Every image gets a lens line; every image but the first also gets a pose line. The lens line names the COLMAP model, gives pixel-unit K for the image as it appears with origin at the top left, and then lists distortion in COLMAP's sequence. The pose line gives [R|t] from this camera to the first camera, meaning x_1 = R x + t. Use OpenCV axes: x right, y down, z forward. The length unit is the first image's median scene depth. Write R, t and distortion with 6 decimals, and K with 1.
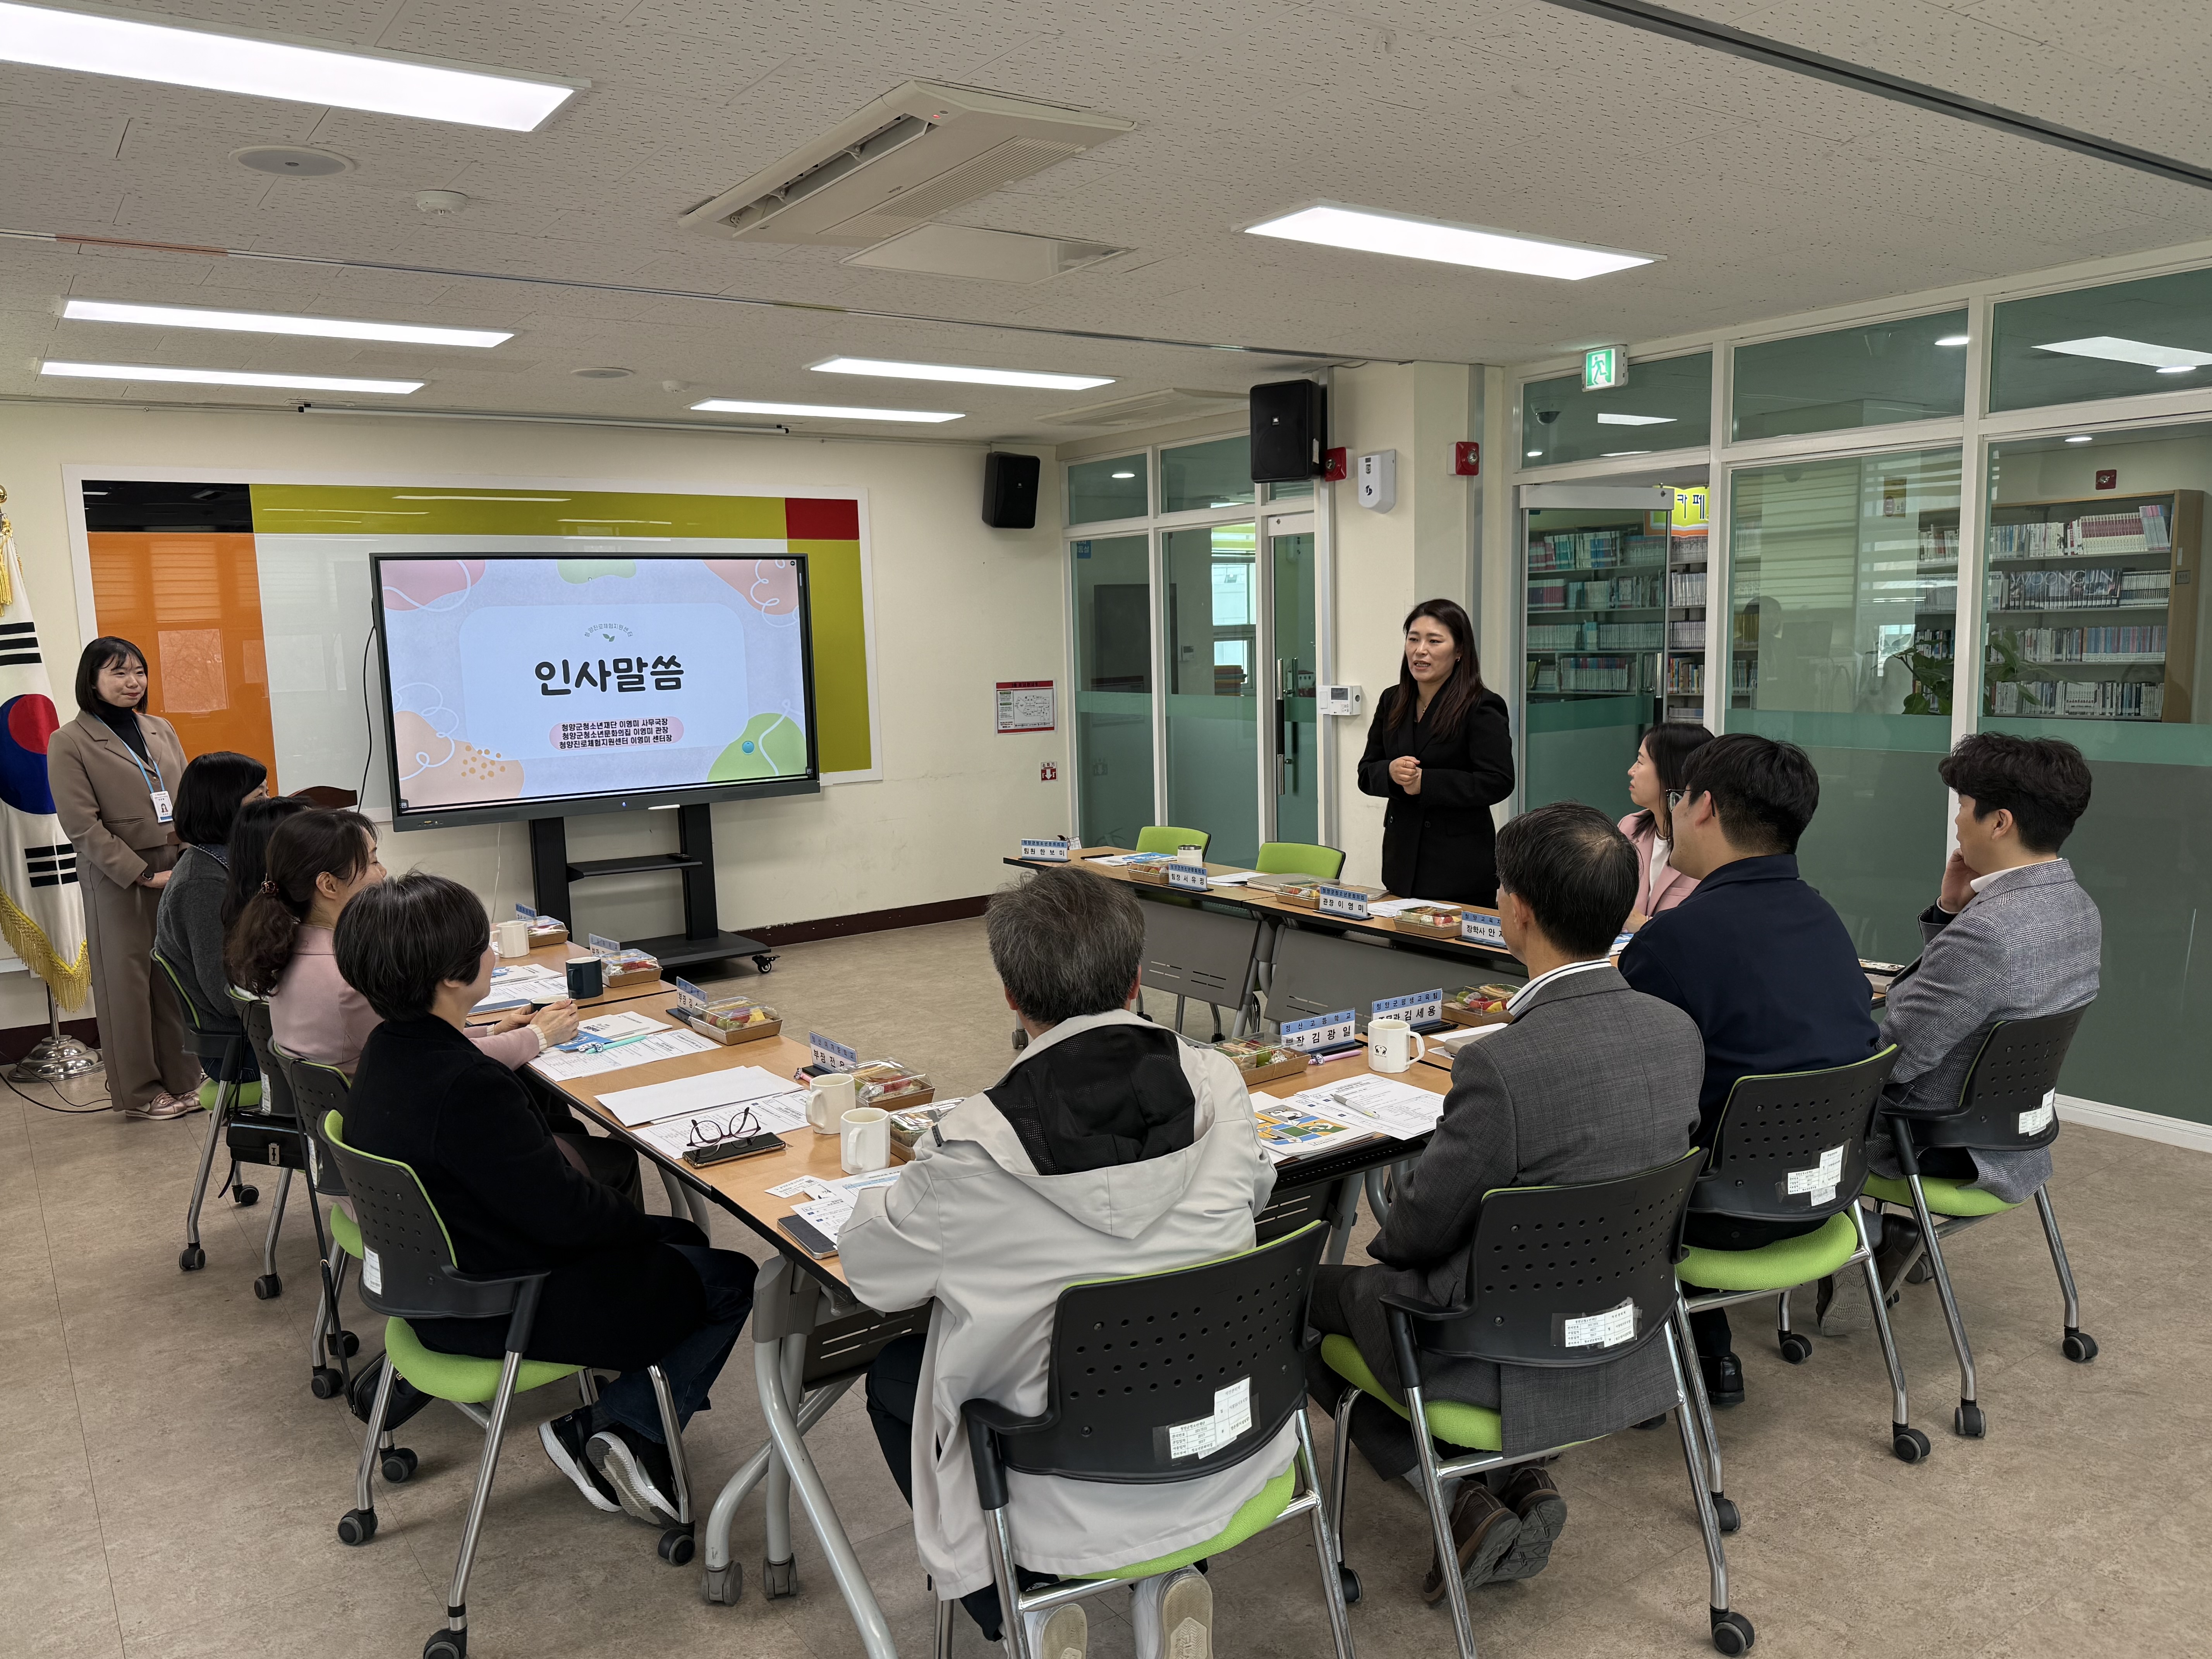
lens RADIAL K [[1609.1, 0, 1106.0], [0, 1609.1, 829.5], [0, 0, 1]] dist [0.009064, -0.002323]
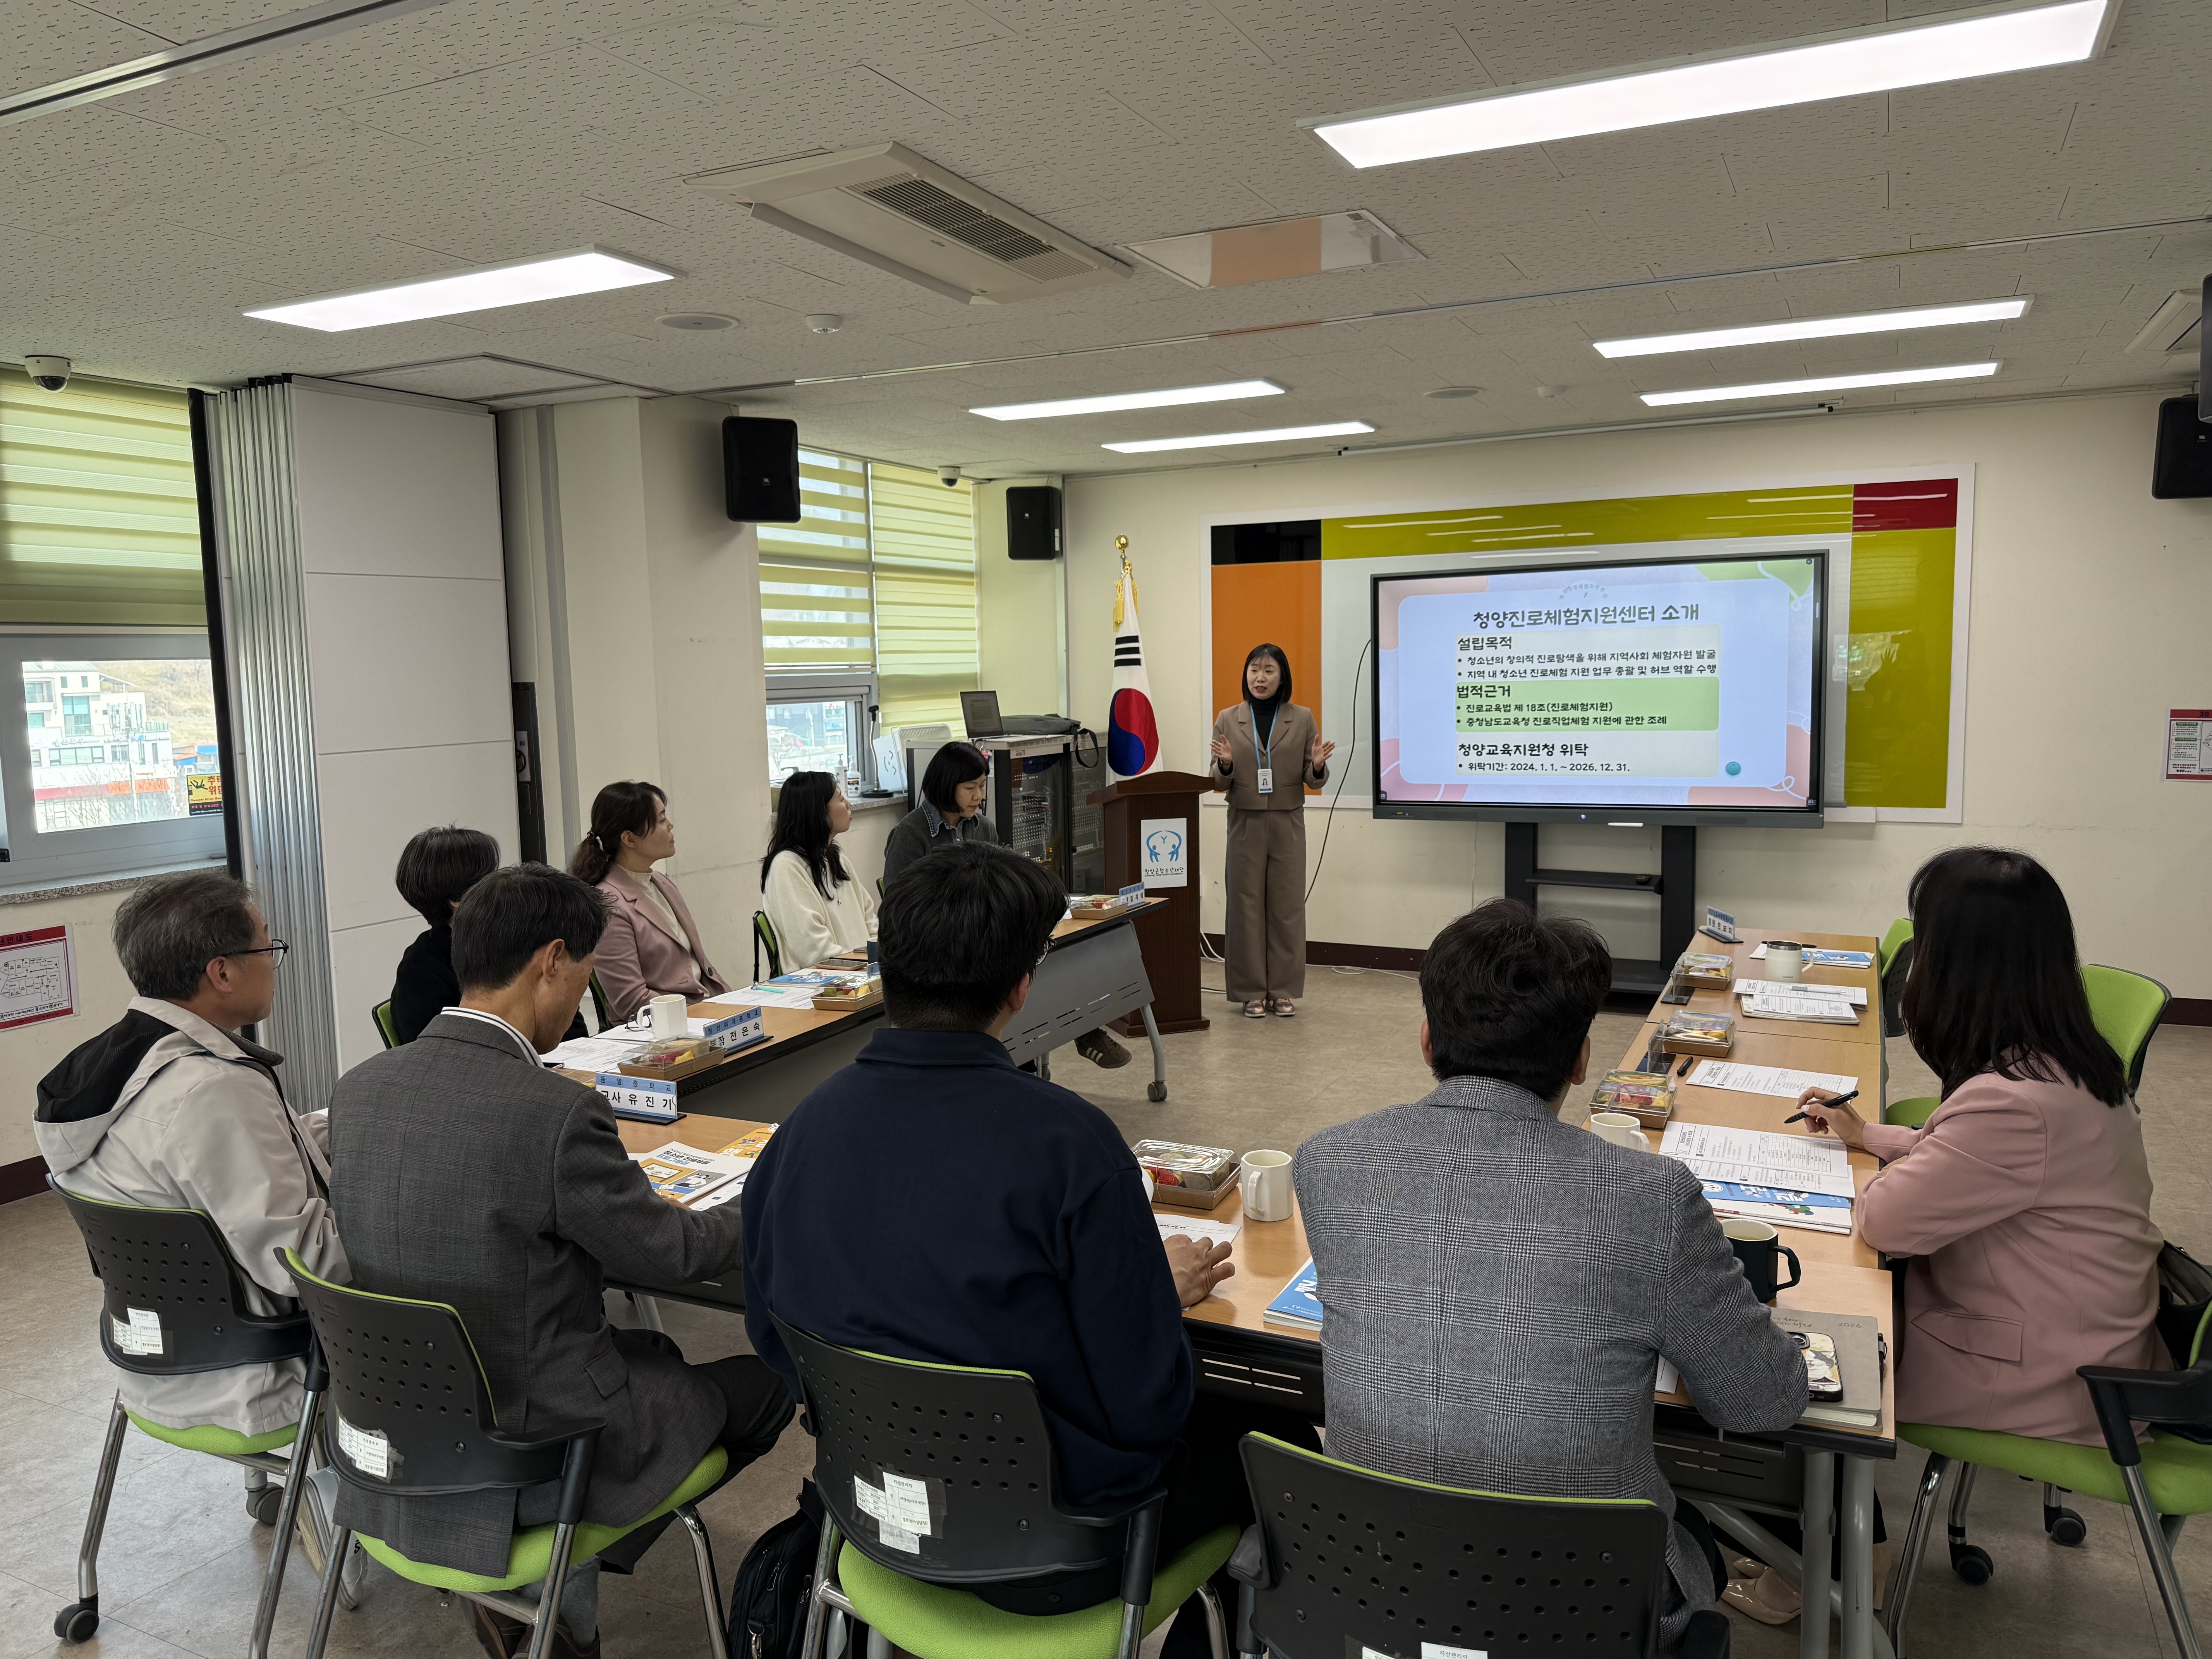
lens RADIAL K [[1546.2, 0, 1106.0], [0, 1546.2, 829.5], [0, 0, 1]] dist [0.017869, 0.002329]
pose [[0.485374, 0.113427, -0.866918, 0.399443], [-0.101907, 0.992130, 0.072754, -0.049250], [0.868347, 0.053032, 0.493113, 0.288525]]
